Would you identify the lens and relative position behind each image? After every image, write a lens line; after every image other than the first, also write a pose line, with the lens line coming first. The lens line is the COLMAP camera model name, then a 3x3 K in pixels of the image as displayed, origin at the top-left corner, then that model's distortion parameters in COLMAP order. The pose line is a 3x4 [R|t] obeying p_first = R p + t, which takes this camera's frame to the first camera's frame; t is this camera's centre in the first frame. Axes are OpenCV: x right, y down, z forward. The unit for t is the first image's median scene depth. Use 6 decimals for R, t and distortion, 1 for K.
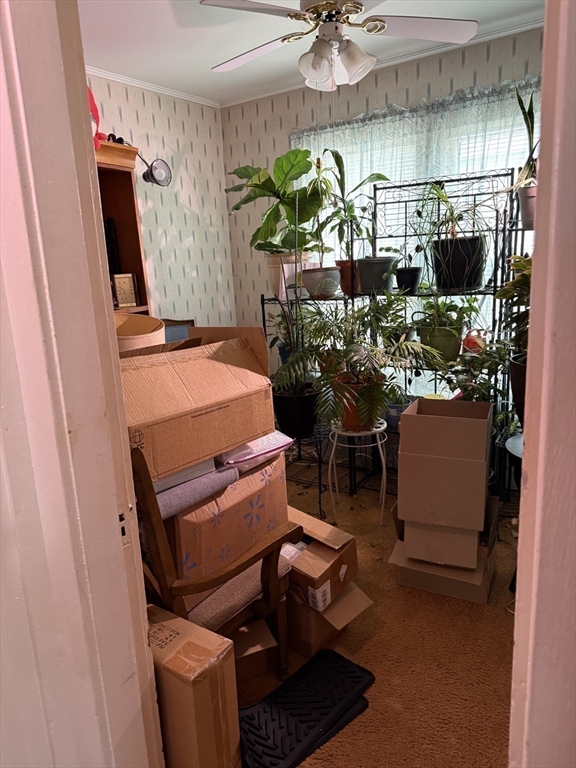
lens RADIAL K [[543.3, 0, 288.2], [0, 543.3, 381.8], [0, 0, 1]] dist [0.057325, -0.062910]
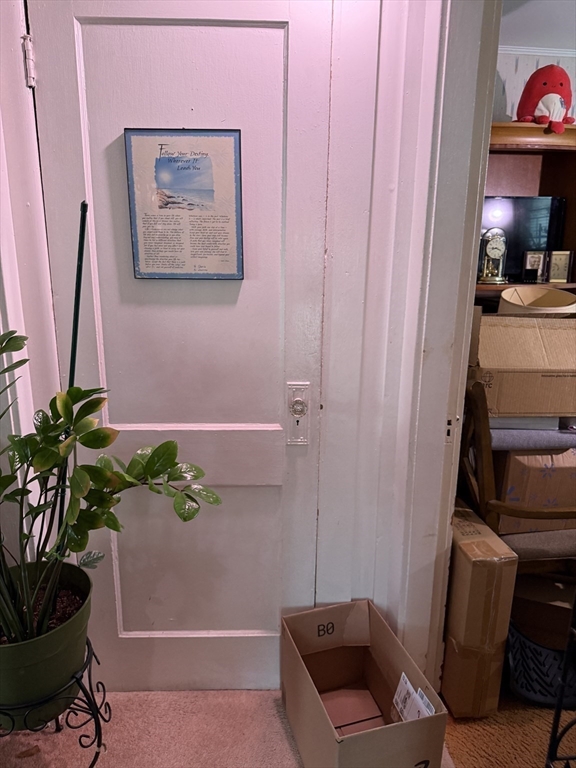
lens RADIAL K [[543.3, 0, 293.4], [0, 543.3, 377.1], [0, 0, 1]] dist [0.057325, -0.062910]
pose [[0.690270, 0.229339, -0.686244, 0.230132], [-0.204246, 0.971627, 0.119267, 0.032271], [0.694125, 0.057836, 0.717527, -0.187437]]
